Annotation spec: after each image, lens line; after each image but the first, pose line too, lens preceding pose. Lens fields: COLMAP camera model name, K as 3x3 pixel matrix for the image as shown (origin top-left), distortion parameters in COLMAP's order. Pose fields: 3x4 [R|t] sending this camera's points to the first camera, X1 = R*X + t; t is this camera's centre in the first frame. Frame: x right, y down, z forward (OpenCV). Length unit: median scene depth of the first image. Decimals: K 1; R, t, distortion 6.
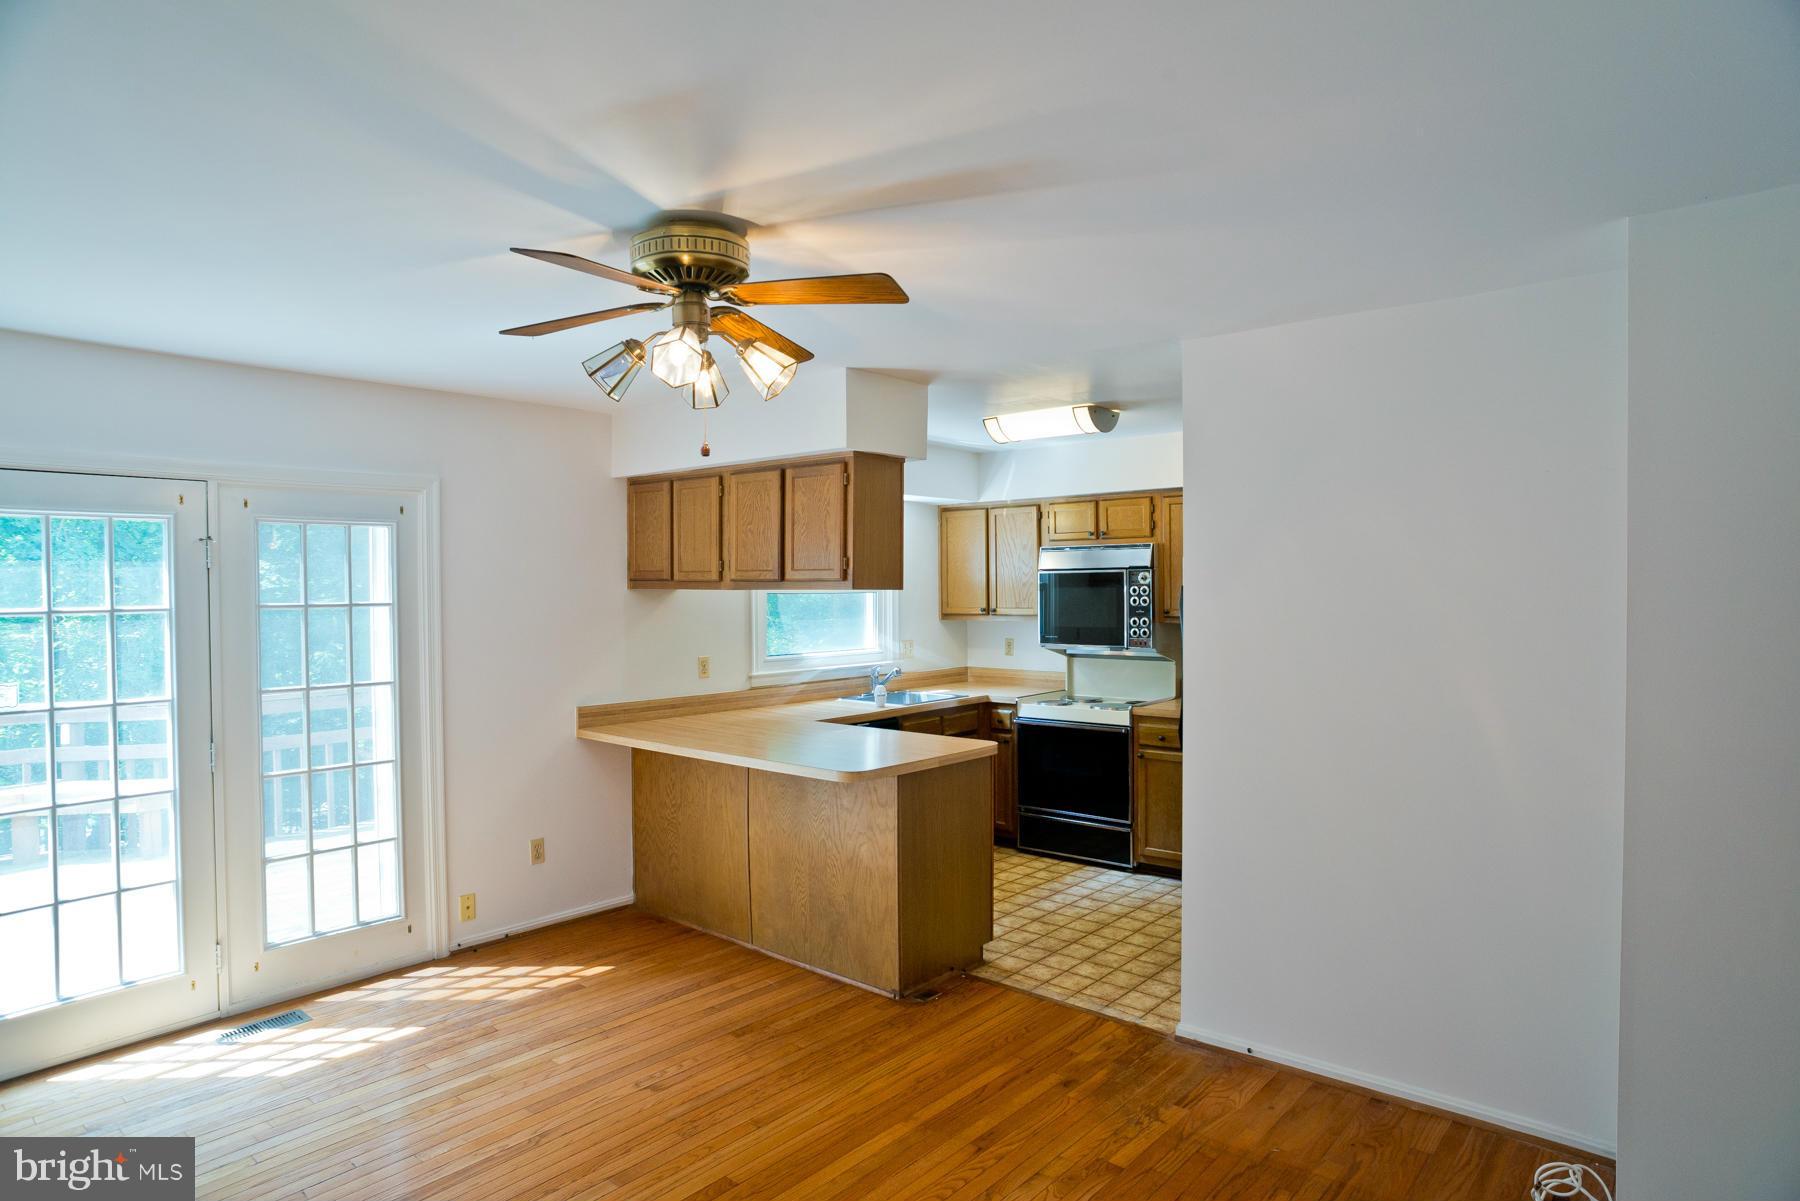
lens RADIAL K [[1030.6, 0, 904.2], [0, 1030.6, 597.2], [0, 0, 1]] dist [-0.087741, 0.058782]
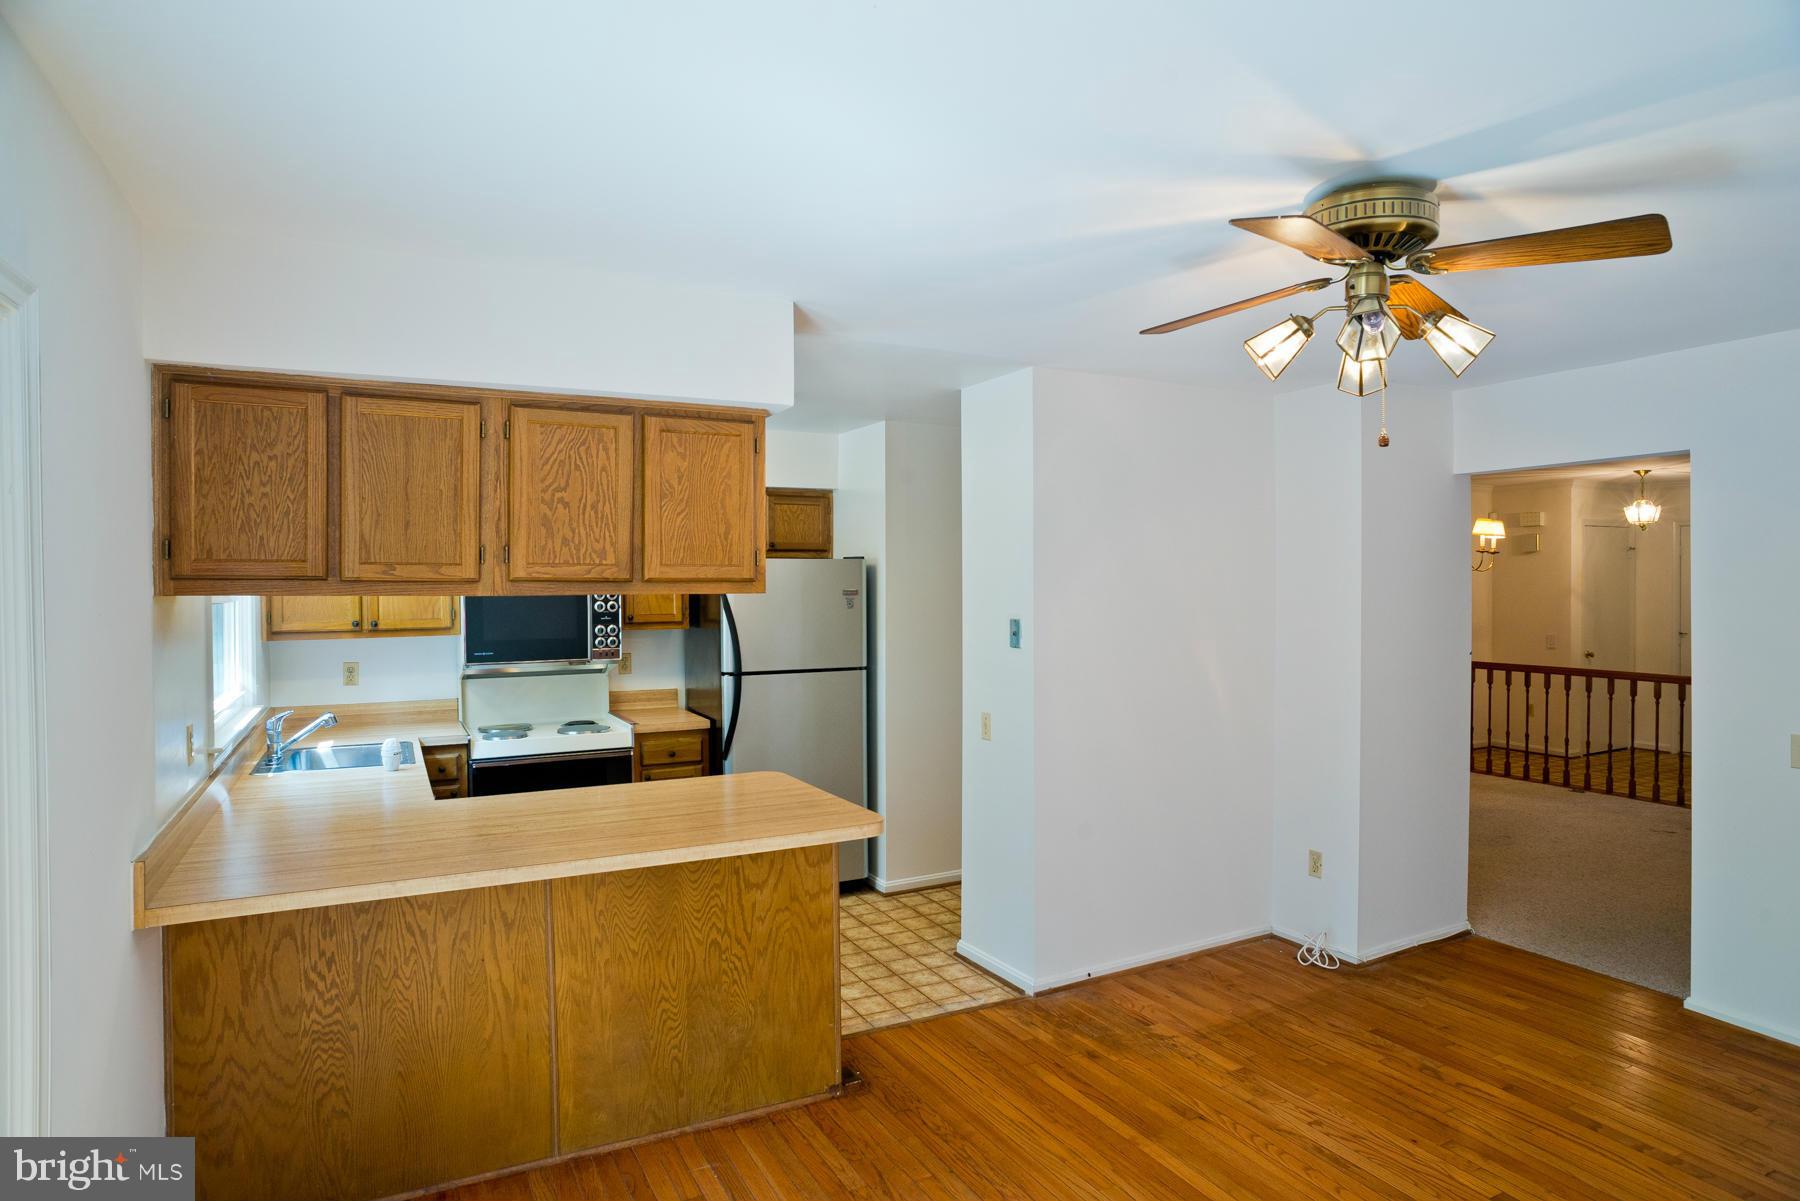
lens RADIAL K [[1030.6, 0, 902.9], [0, 1030.6, 597.3], [0, 0, 1]] dist [-0.087741, 0.058782]
pose [[0.371146, -0.008801, 0.928533, -0.593214], [0.014744, 0.999885, 0.003584, -0.004316], [-0.928458, 0.012360, 0.371233, 0.520538]]
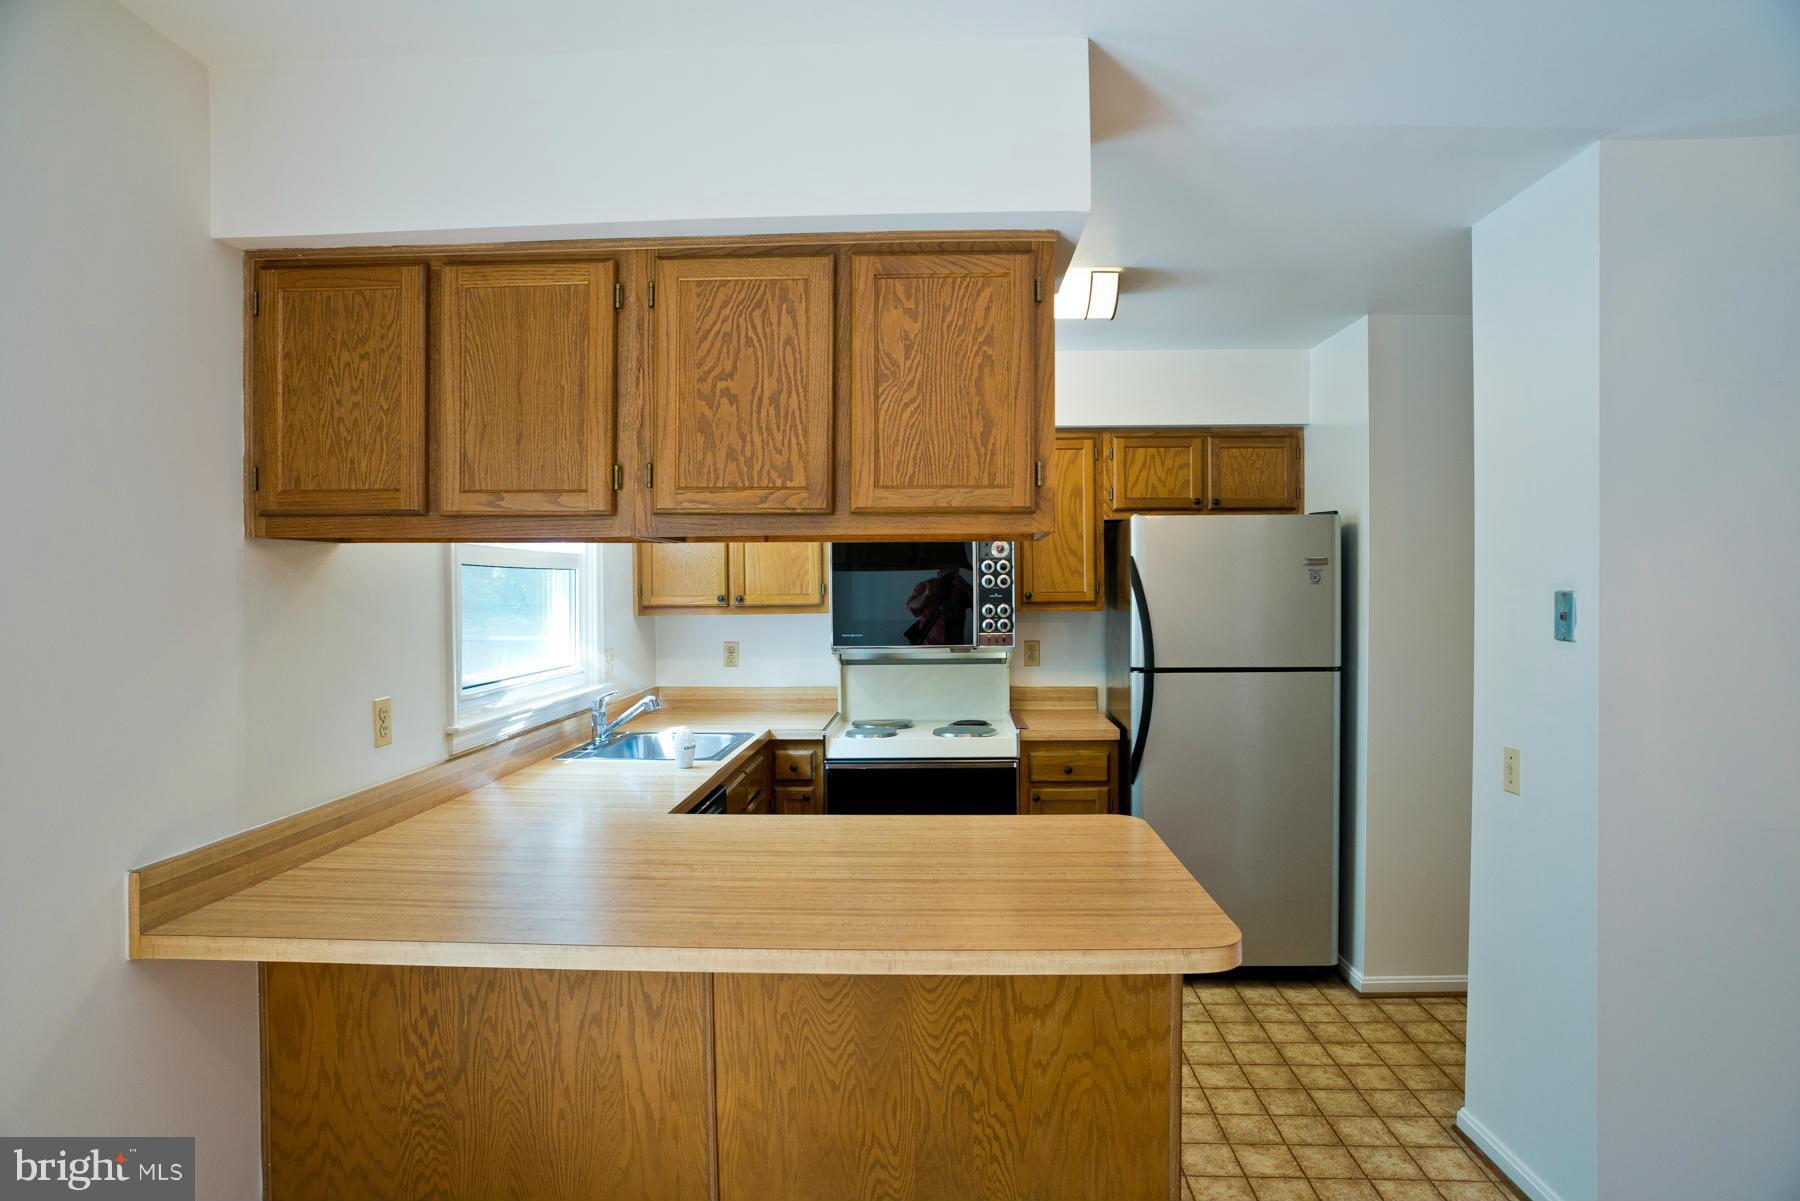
lens RADIAL K [[1030.6, 0, 903.8], [0, 1030.6, 597.7], [0, 0, 1]] dist [-0.087741, 0.058782]
pose [[0.785371, -0.007401, 0.618981, -0.319961], [0.009767, 0.999952, -0.000437, 0.017906], [-0.618948, 0.006389, 0.785406, 0.568209]]
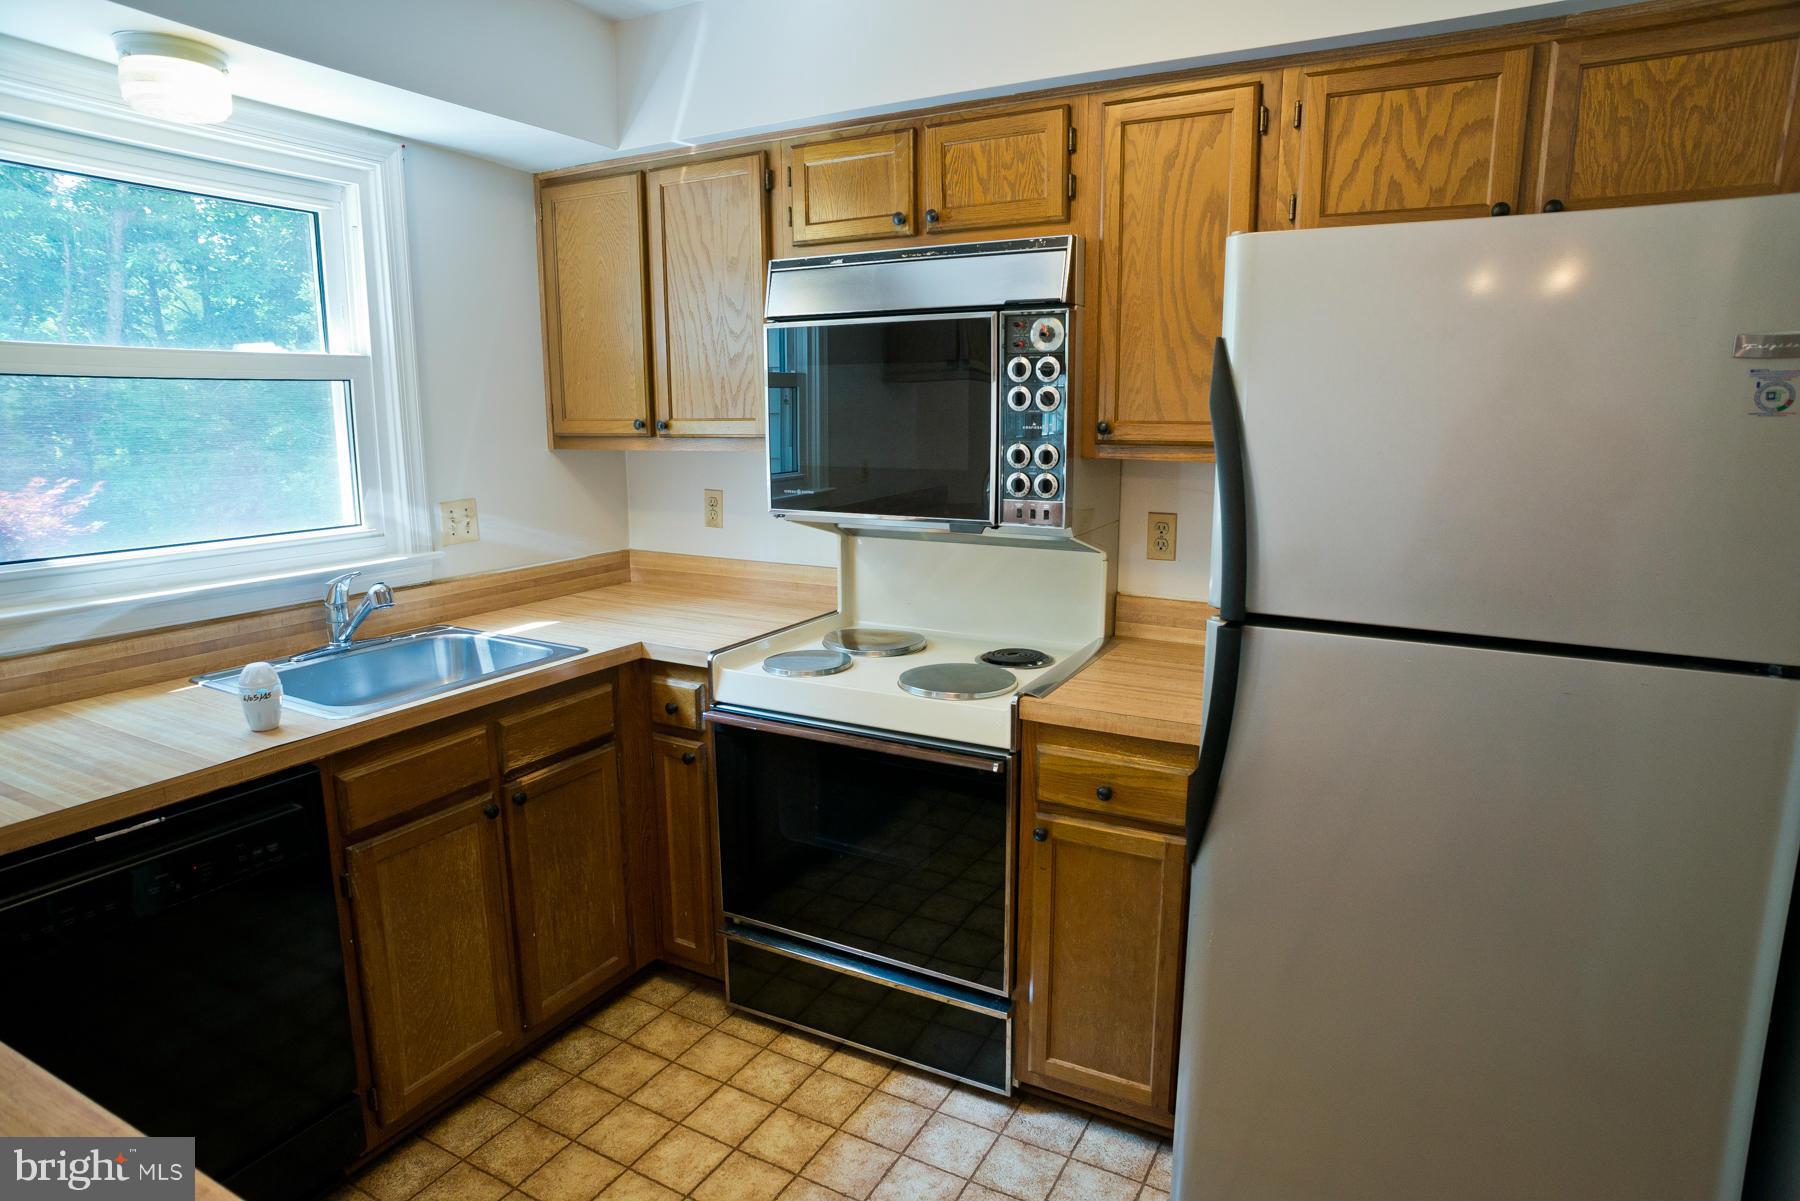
lens RADIAL K [[1030.6, 0, 903.0], [0, 1030.6, 598.1], [0, 0, 1]] dist [-0.087741, 0.058782]
pose [[0.978896, -0.032469, 0.201761, 0.129276], [-0.002988, 0.984918, 0.172999, 0.012887], [-0.204335, -0.169951, 0.964035, 0.772603]]
